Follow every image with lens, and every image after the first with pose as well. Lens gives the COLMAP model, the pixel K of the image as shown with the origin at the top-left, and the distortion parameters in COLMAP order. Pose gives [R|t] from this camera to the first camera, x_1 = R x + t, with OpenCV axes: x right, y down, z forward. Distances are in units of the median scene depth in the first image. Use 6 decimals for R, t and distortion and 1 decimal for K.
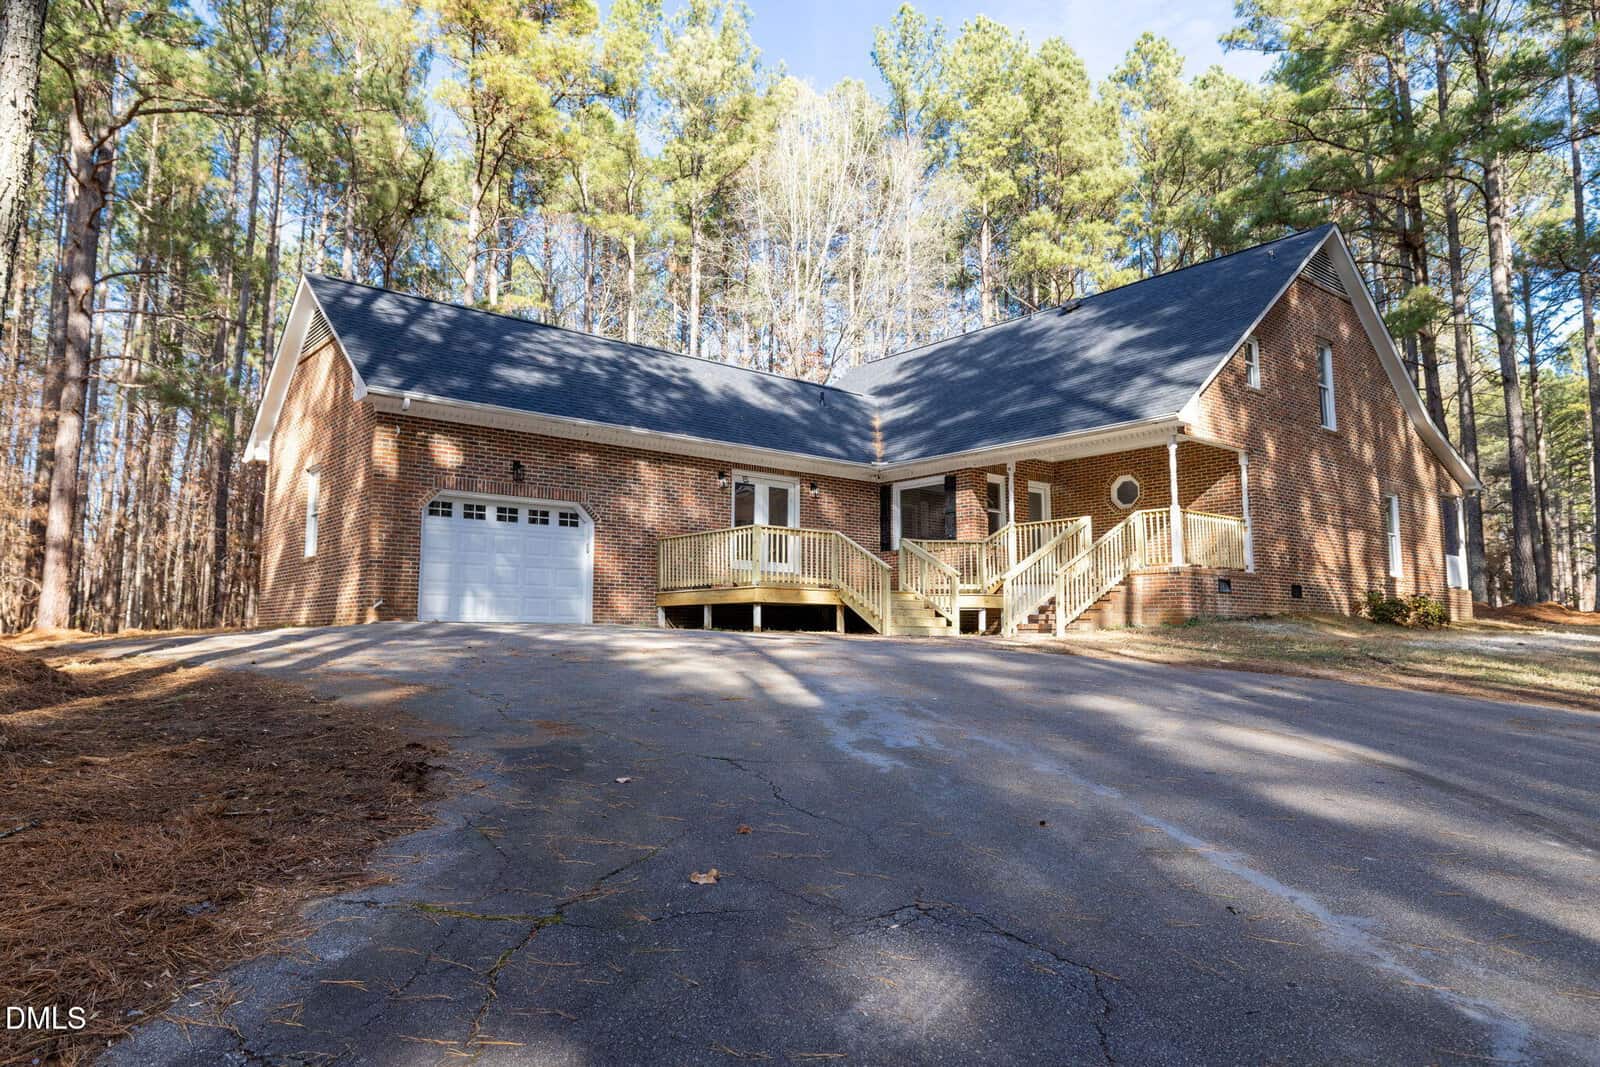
lens RADIAL K [[942.3, 0, 801.5], [0, 942.3, 531.8], [0, 0, 1]] dist [0.001687, 0.000592]
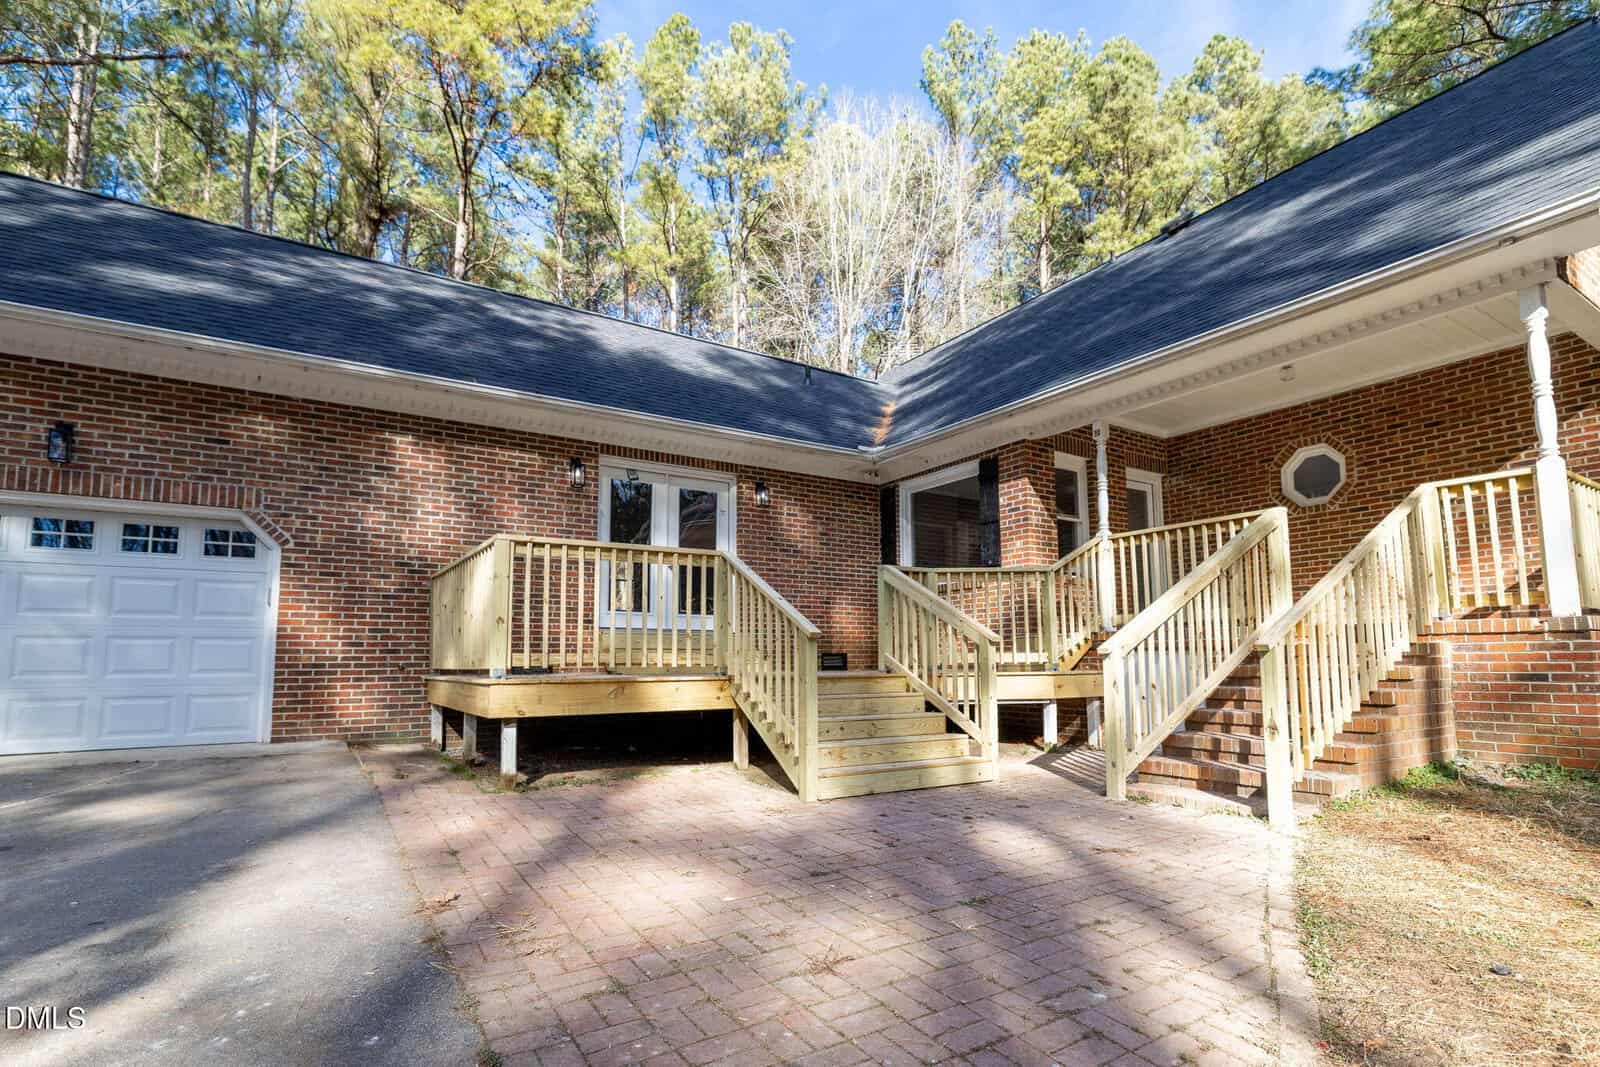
lens RADIAL K [[759.7, 0, 796.0], [0, 759.7, 591.7], [0, 0, 1]] dist [0.000583, -0.000186]
pose [[0.991515, -0.020403, -0.128384, 0.099699], [0.022831, 0.999587, 0.017471, 0.011589], [0.127974, -0.020254, 0.991571, 0.524860]]
